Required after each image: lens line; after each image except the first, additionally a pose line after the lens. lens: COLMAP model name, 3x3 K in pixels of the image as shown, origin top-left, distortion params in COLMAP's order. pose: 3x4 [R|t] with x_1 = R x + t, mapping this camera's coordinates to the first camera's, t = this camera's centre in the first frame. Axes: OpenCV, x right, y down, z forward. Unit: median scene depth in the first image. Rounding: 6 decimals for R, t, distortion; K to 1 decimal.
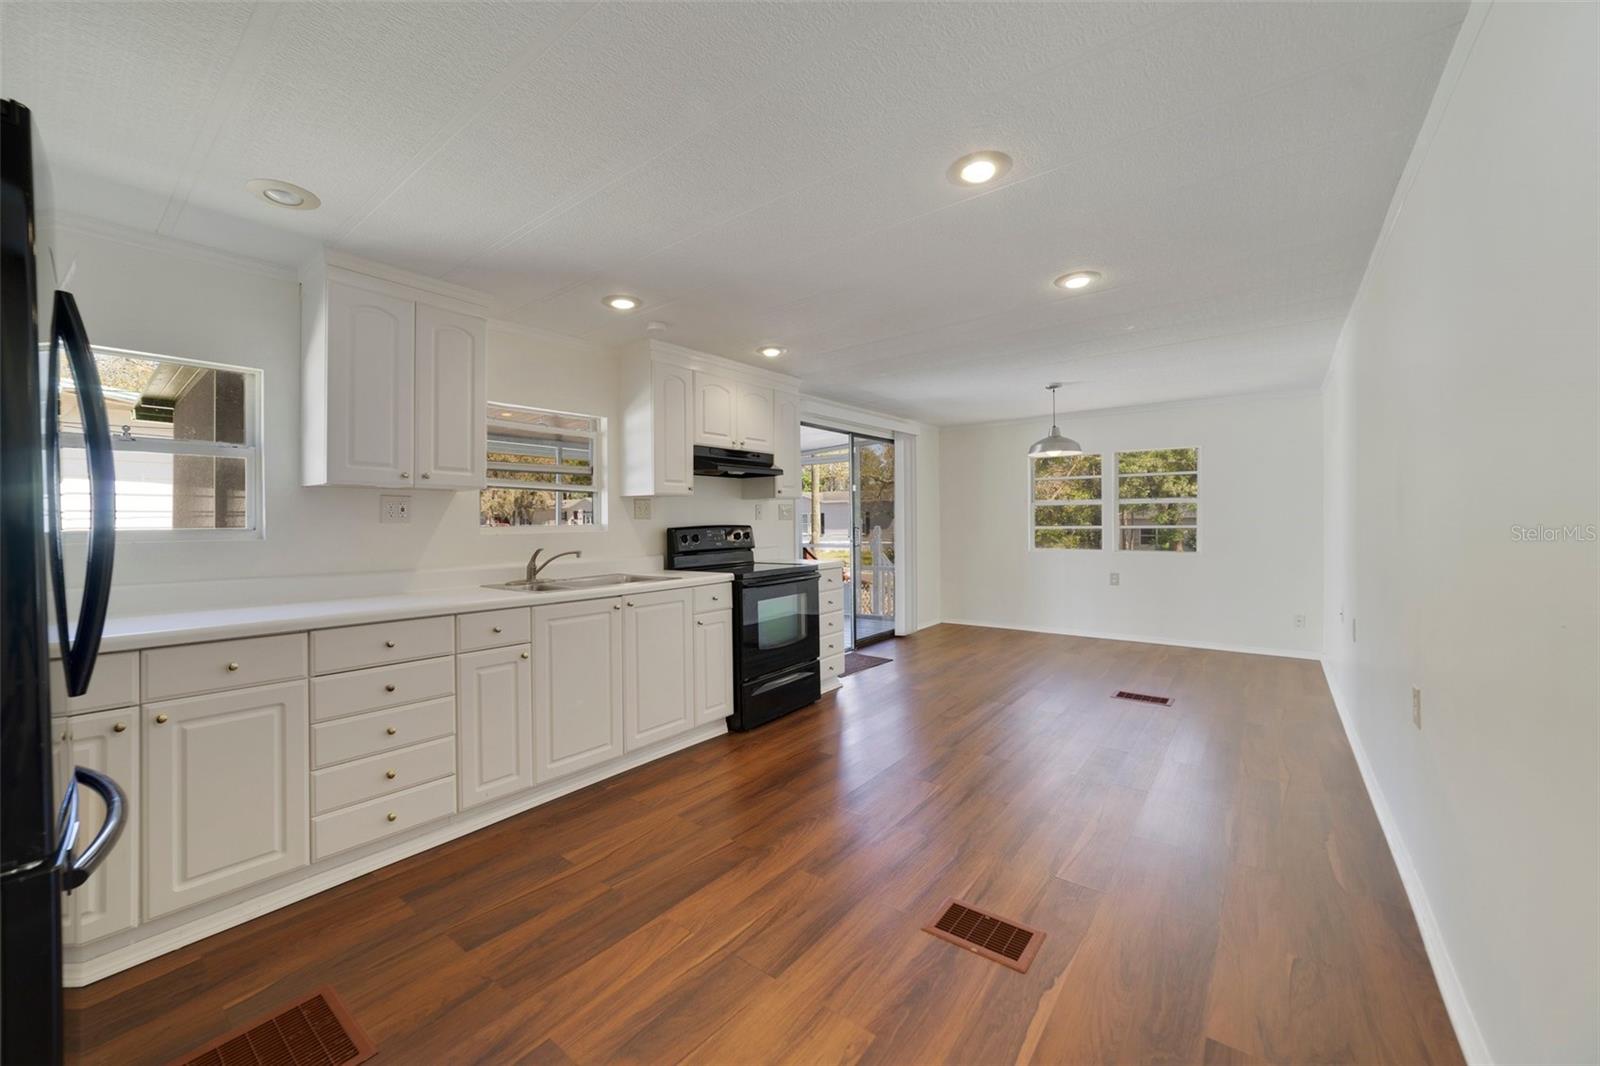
lens RADIAL K [[622.0, 0, 798.2], [0, 622.0, 524.9], [0, 0, 1]] dist [-0.002105, -0.000108]
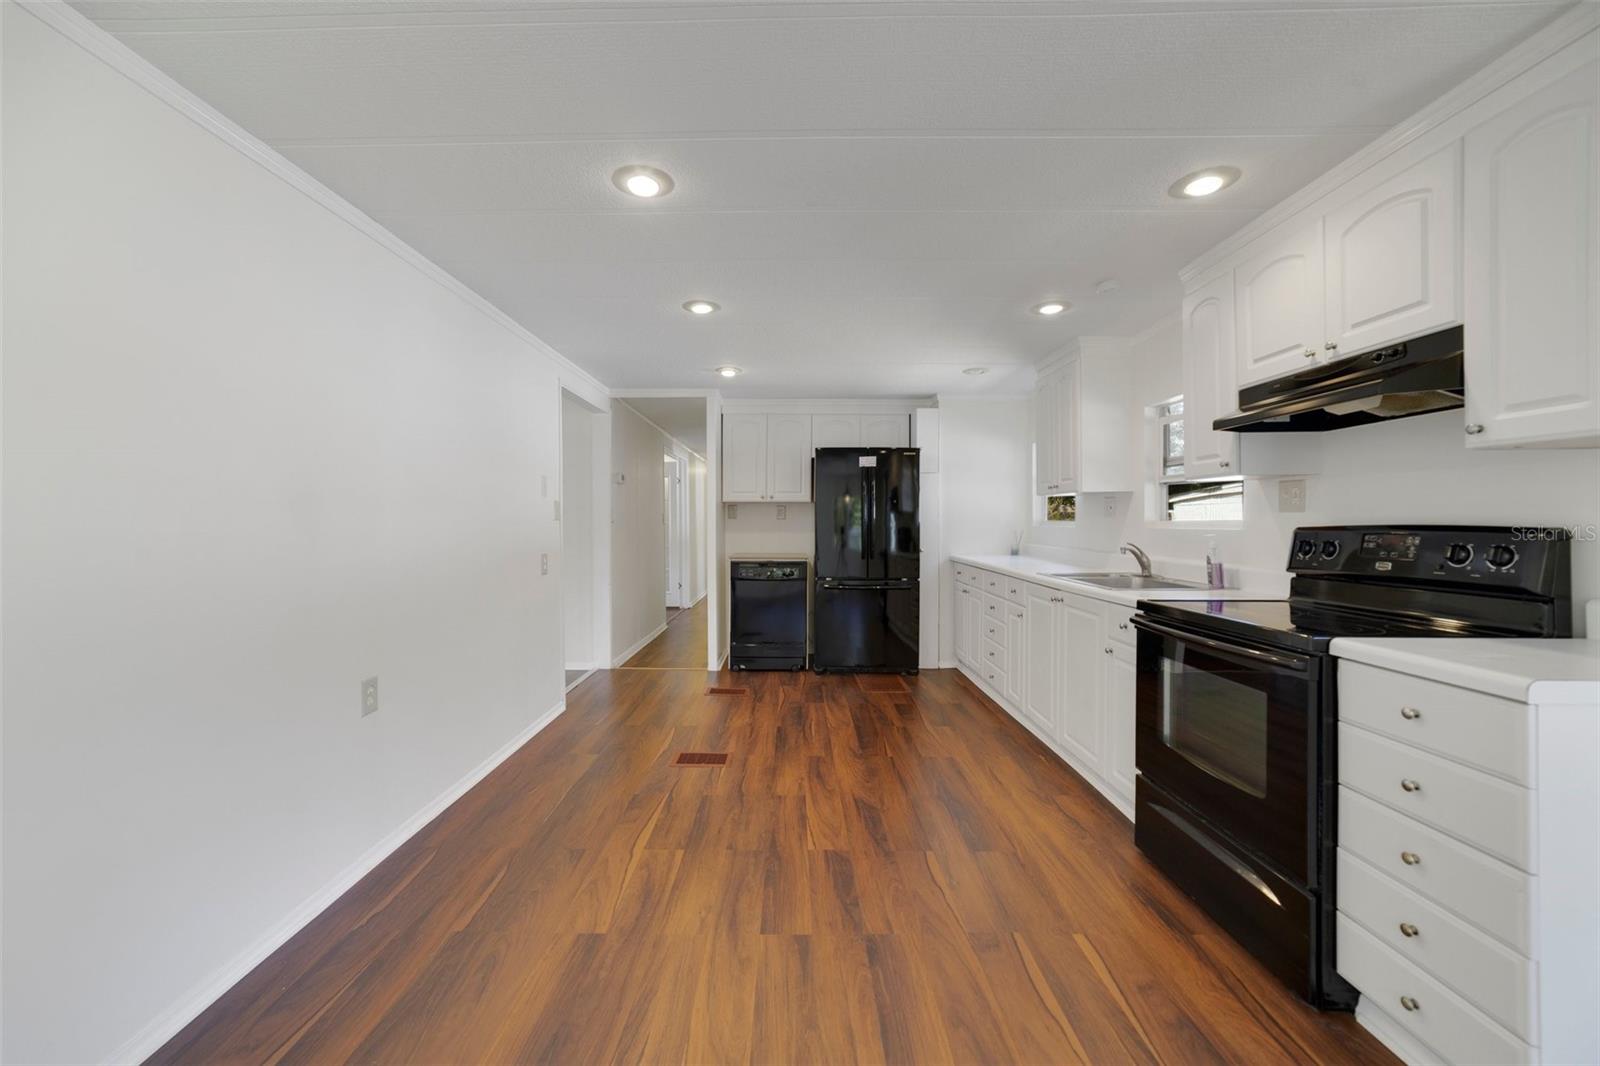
lens RADIAL K [[622.0, 0, 798.2], [0, 622.0, 524.9], [0, 0, 1]] dist [-0.002105, -0.000108]
pose [[-0.790827, 0.017516, -0.611789, 0.775007], [0.010616, 0.999833, 0.014903, -0.020029], [0.611948, 0.005291, -0.790880, 1.724909]]
